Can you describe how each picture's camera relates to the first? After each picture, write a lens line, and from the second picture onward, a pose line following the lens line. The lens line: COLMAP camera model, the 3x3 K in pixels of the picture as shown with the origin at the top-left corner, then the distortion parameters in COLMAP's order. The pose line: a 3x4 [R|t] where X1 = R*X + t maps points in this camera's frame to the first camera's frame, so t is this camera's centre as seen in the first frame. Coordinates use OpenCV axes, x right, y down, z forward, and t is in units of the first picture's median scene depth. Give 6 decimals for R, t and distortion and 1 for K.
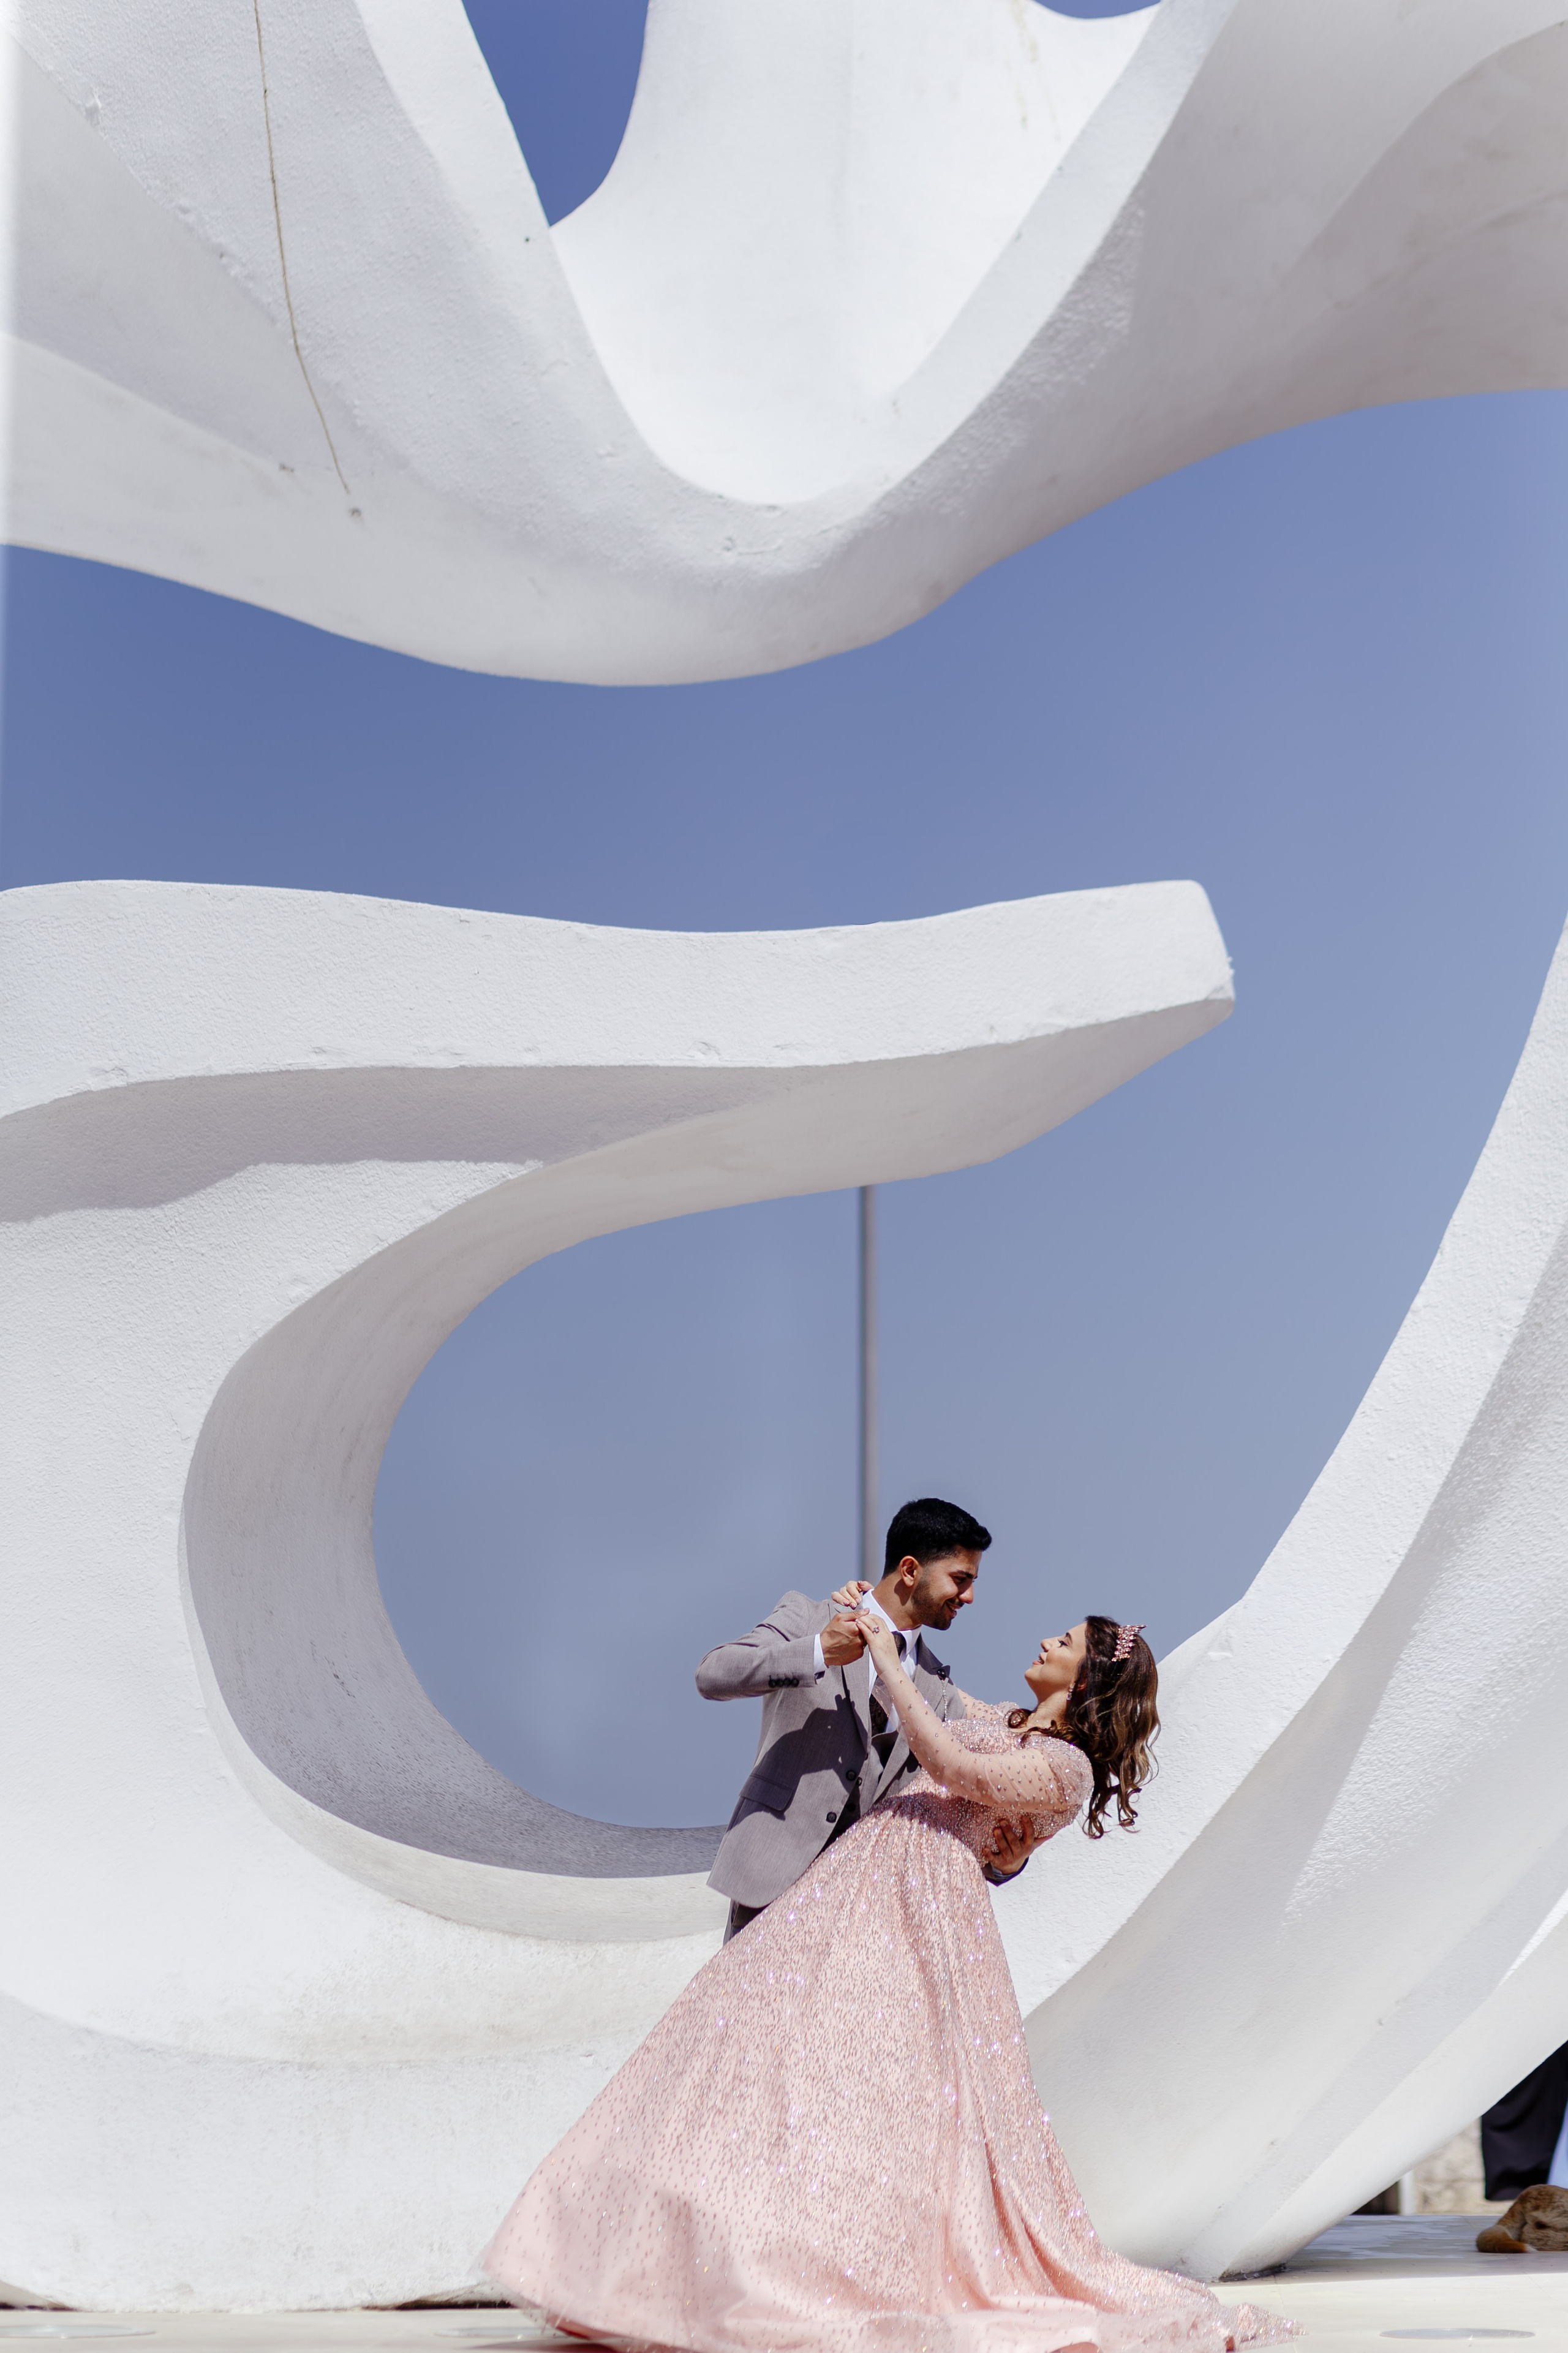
lens RADIAL K [[5866.2, 0, 788.9], [0, 5866.2, 1172.1], [0, 0, 1]] dist [0.012719, 0.000000]
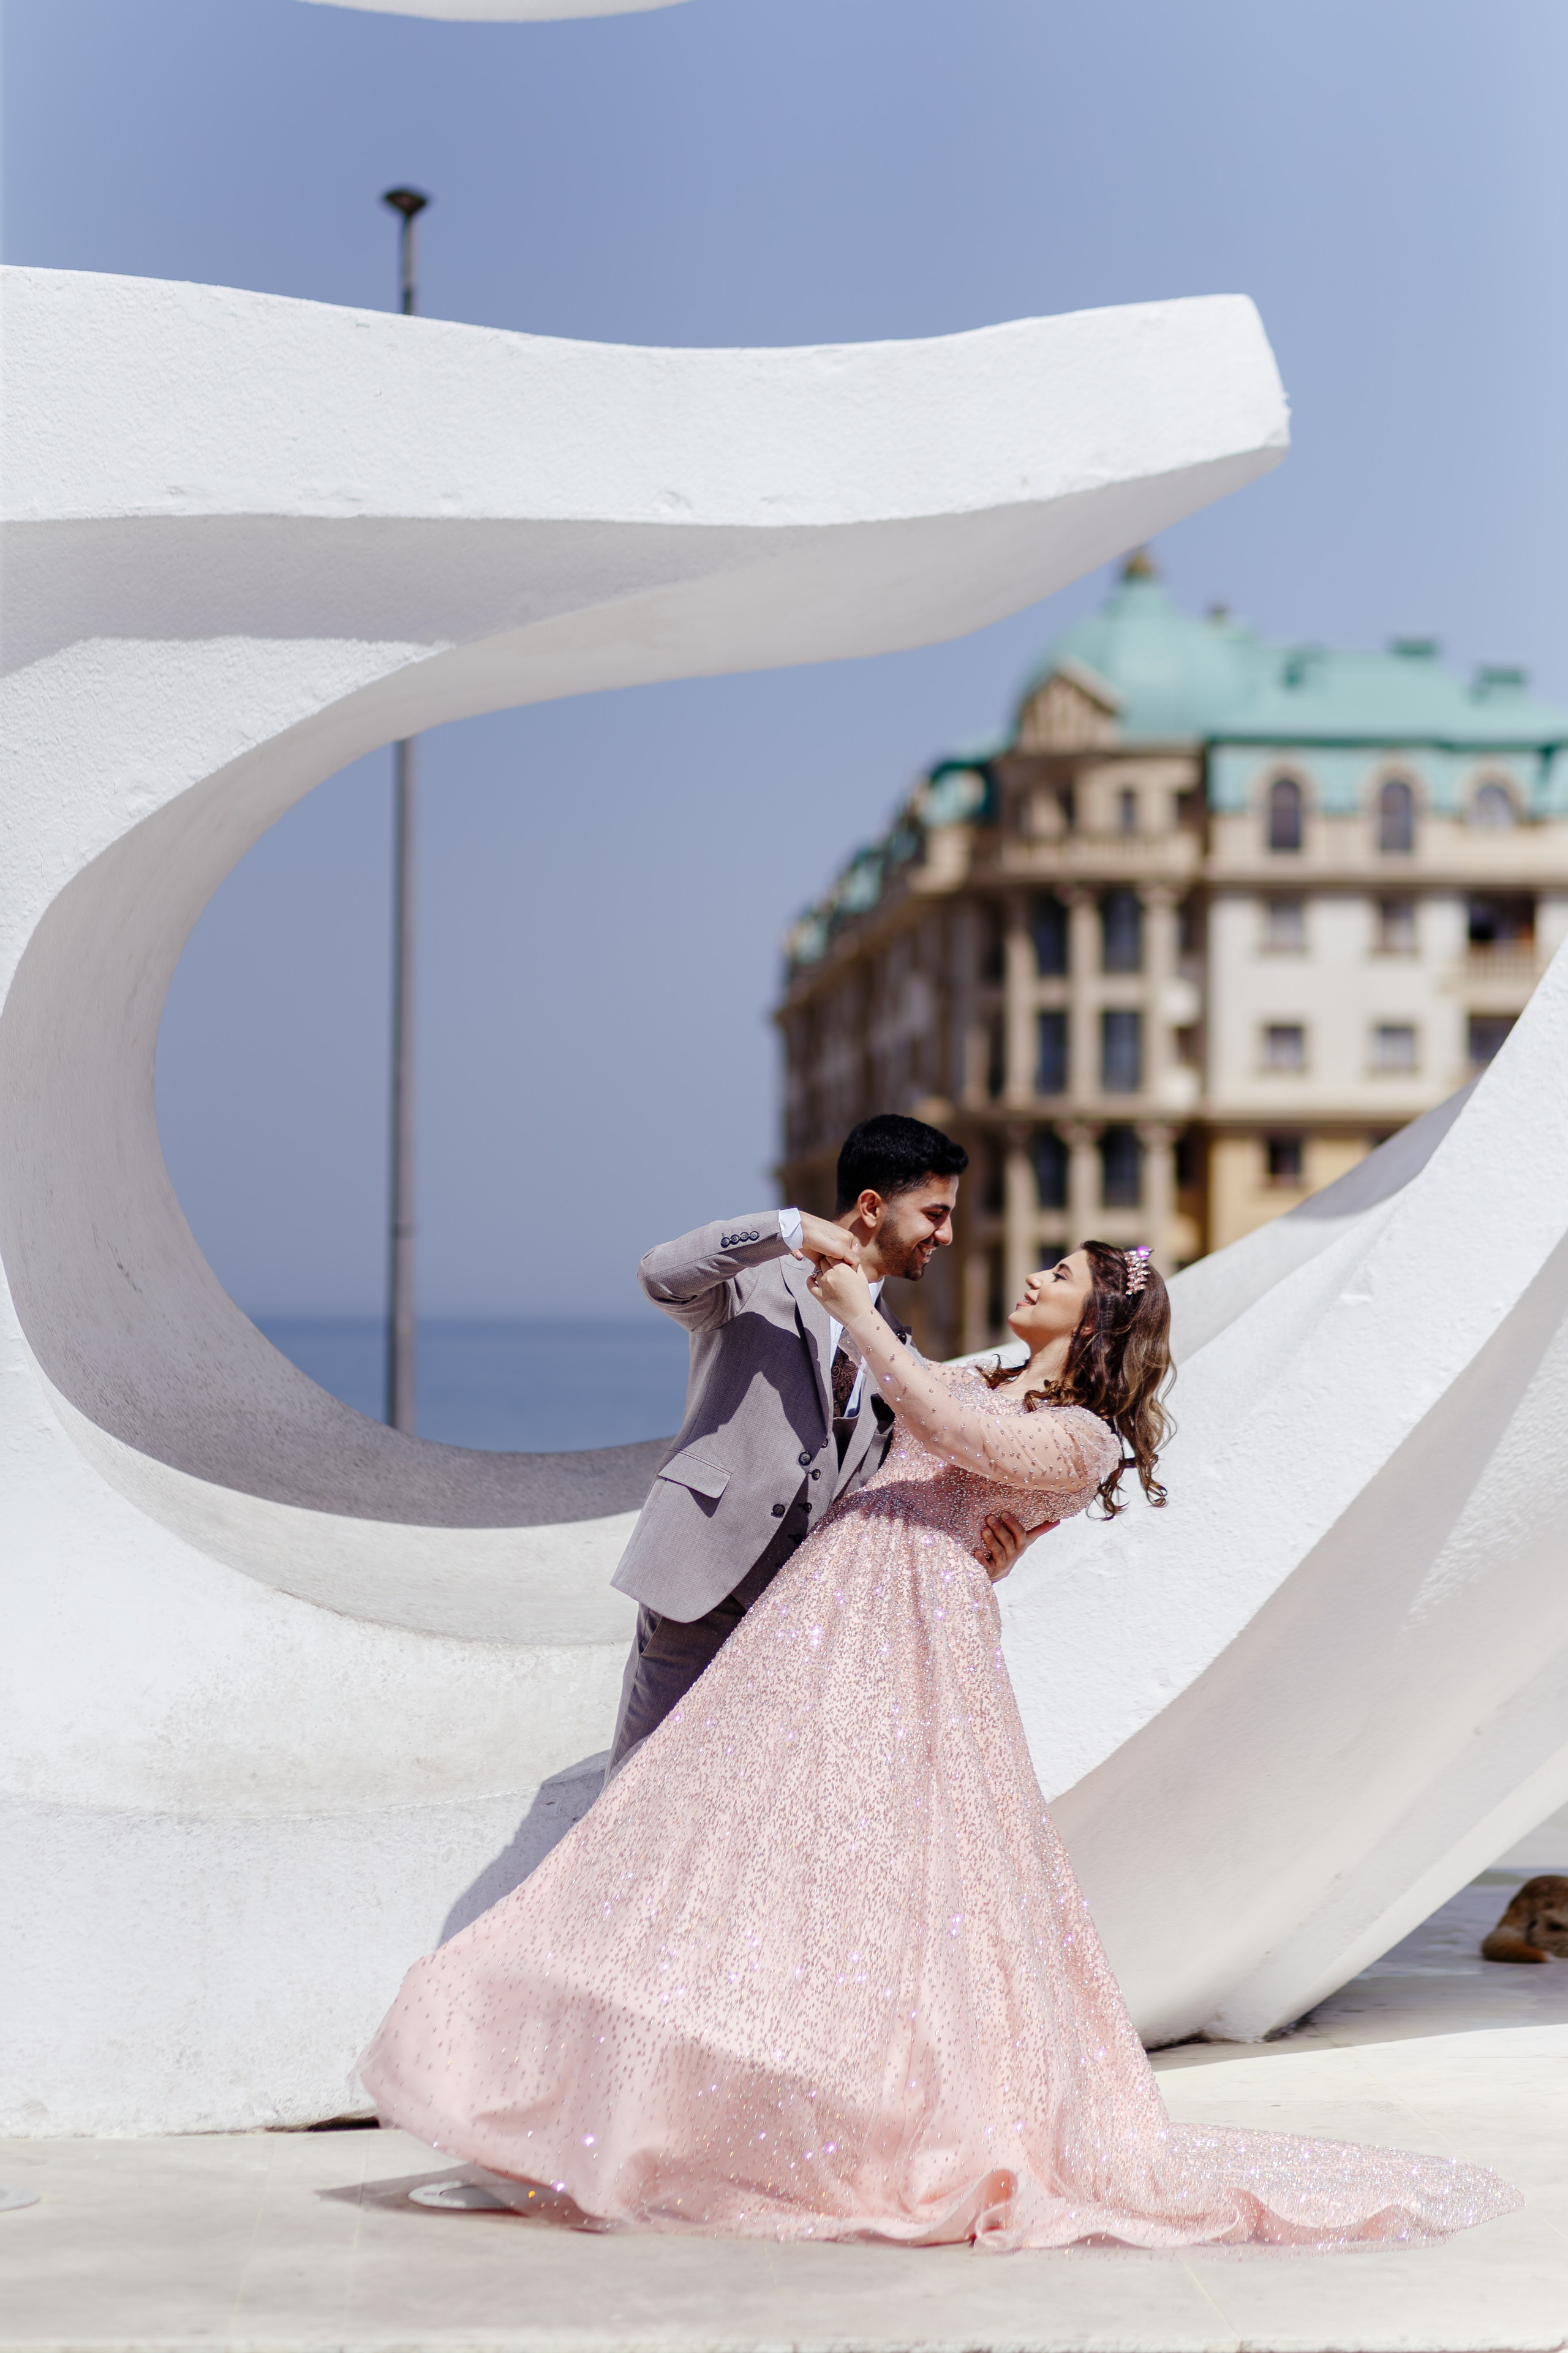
lens RADIAL K [[5866.2, 0, 778.3], [0, 5866.2, 1182.0], [0, 0, 1]] dist [0.012719, 0.000000]
pose [[0.992967, 0.009976, 0.117974, -0.090997], [-0.022841, 0.993866, 0.108204, -0.015665], [-0.116171, -0.110138, 0.987104, 0.220988]]
